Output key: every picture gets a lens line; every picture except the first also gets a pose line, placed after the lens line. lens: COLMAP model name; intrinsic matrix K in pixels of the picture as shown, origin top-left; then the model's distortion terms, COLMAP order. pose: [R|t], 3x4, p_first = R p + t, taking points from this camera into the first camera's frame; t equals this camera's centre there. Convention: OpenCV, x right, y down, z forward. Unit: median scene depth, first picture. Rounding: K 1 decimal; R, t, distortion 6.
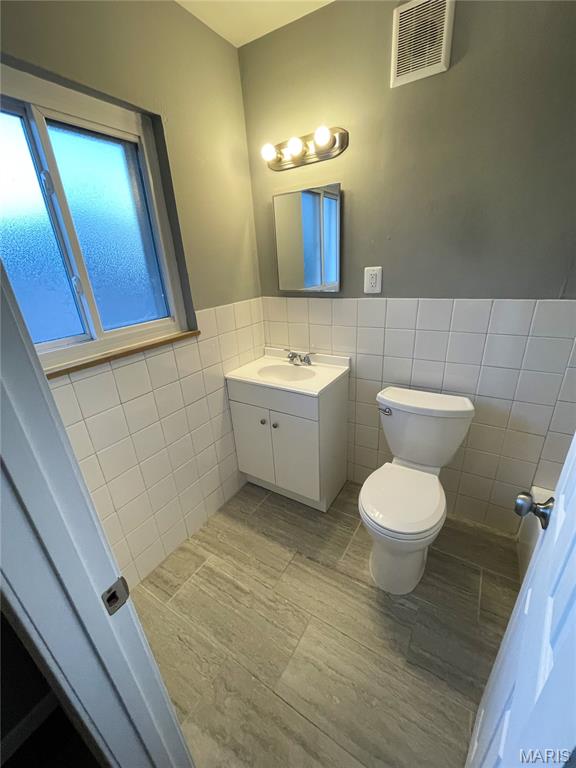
lens RADIAL K [[308.3, 0, 287.6], [0, 308.3, 385.3], [0, 0, 1]] dist [-0.000179, -0.000052]
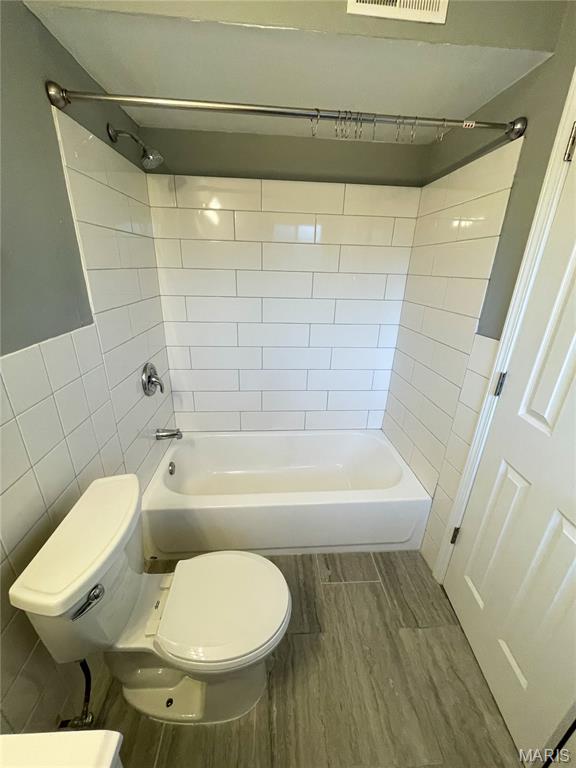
lens RADIAL K [[308.3, 0, 288.2], [0, 308.3, 385.8], [0, 0, 1]] dist [-0.000179, -0.000052]
pose [[-0.580944, -0.258213, 0.771900, -0.151245], [0.317117, 0.801606, 0.506818, -0.359135], [-0.749627, 0.539215, -0.383805, 0.889045]]
